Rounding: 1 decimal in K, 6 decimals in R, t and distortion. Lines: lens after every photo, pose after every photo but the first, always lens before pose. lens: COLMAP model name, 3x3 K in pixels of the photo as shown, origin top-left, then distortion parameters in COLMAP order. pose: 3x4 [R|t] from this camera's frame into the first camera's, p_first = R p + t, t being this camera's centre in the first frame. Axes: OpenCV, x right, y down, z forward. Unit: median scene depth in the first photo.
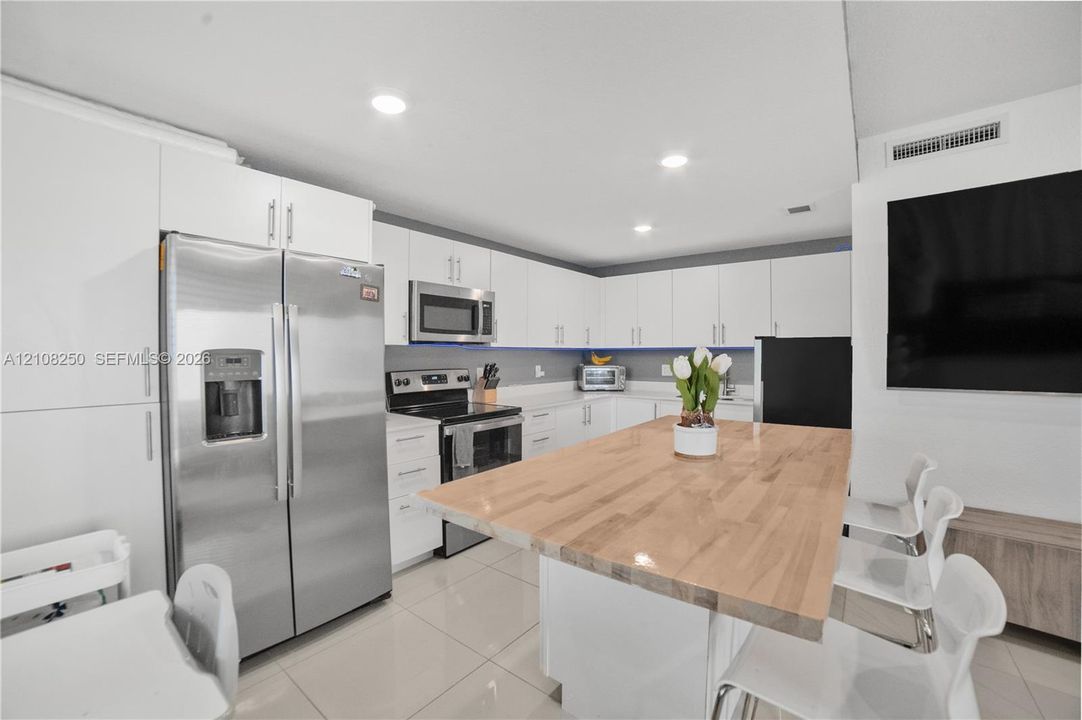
lens RADIAL K [[453.6, 0, 541.0], [0, 453.6, 360.0], [0, 0, 1]] dist [-0.154313, -0.000023]
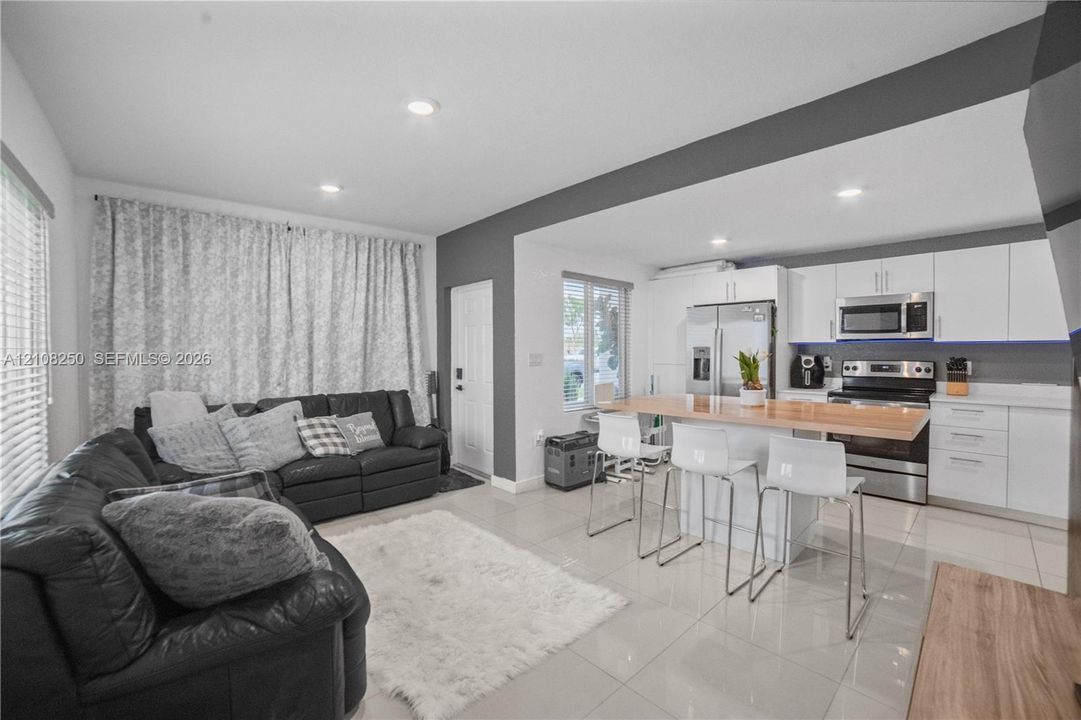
lens RADIAL K [[472.3, 0, 540.5], [0, 472.3, 360.0], [0, 0, 1]] dist [-0.001896, -0.000081]
pose [[-0.205742, 0.034555, -0.977996, 1.281782], [-0.007640, 0.999289, 0.036914, -0.022470], [0.978577, 0.015067, -0.205331, 0.318555]]
